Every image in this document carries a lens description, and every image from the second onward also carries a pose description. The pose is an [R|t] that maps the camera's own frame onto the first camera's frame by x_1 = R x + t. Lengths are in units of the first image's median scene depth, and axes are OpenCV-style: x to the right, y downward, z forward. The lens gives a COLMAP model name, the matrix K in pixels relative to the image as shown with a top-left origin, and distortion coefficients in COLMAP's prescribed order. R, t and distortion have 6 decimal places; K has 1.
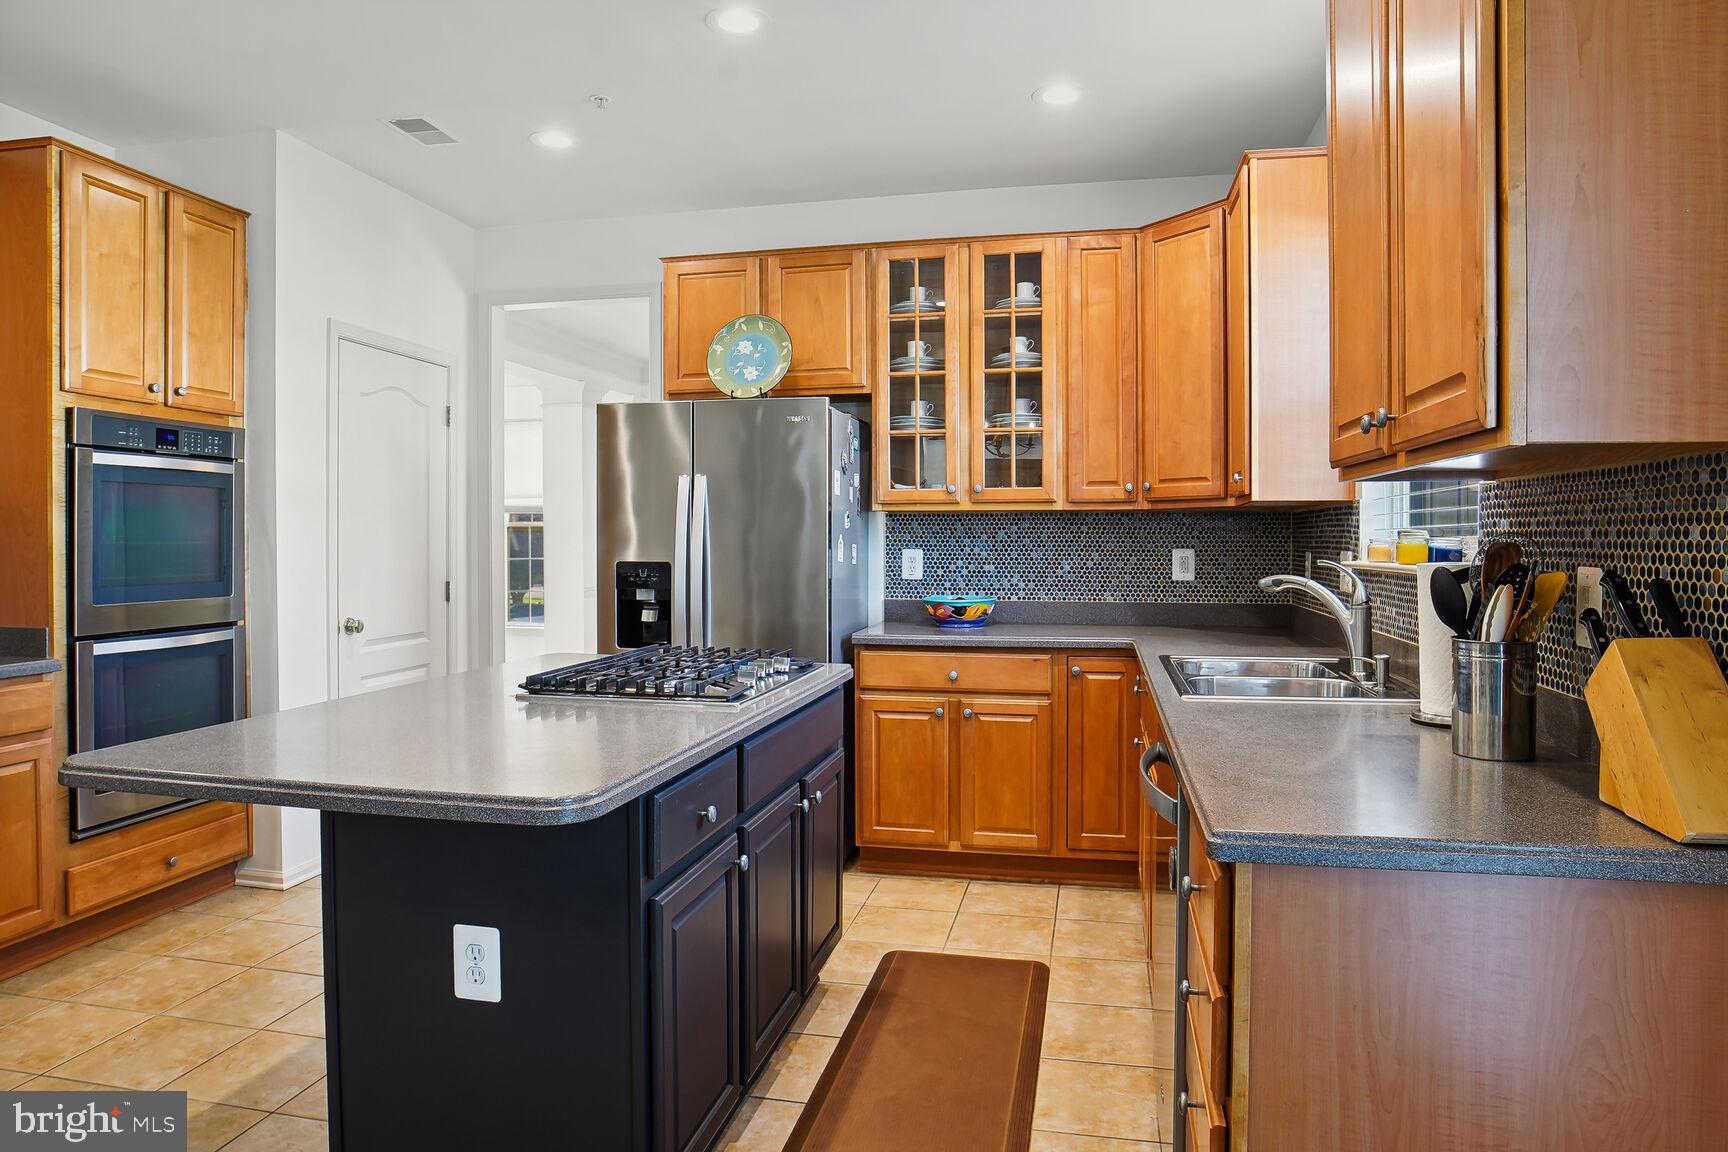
lens RADIAL K [[1090.0, 0, 864.1], [0, 1090.0, 560.0], [0, 0, 1]] dist [-0.047982, 0.007736]
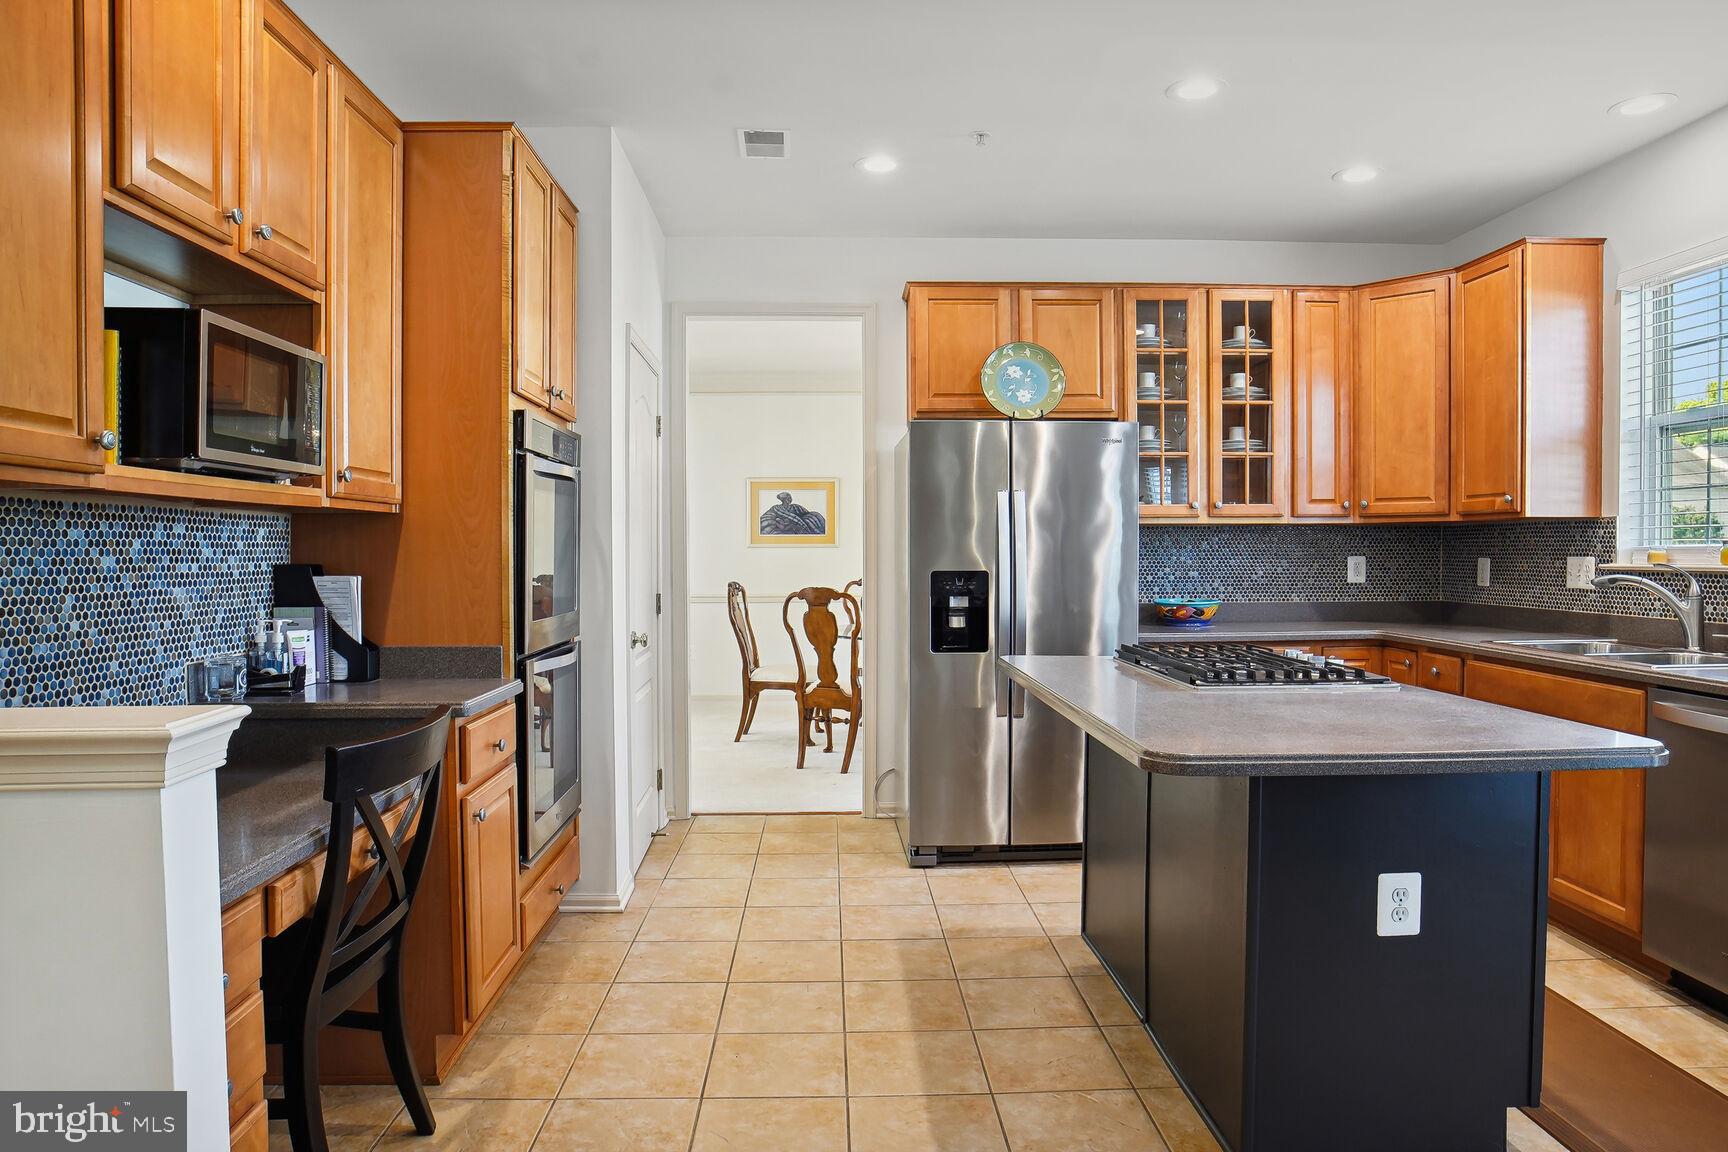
lens RADIAL K [[1090.0, 0, 778.2], [0, 1090.0, 579.4], [0, 0, 1]] dist [-0.047982, 0.007736]
pose [[0.968825, -0.010828, 0.247510, -0.632797], [0.009067, 0.999925, 0.008257, -0.000510], [-0.247581, -0.005755, 0.968850, 0.012717]]
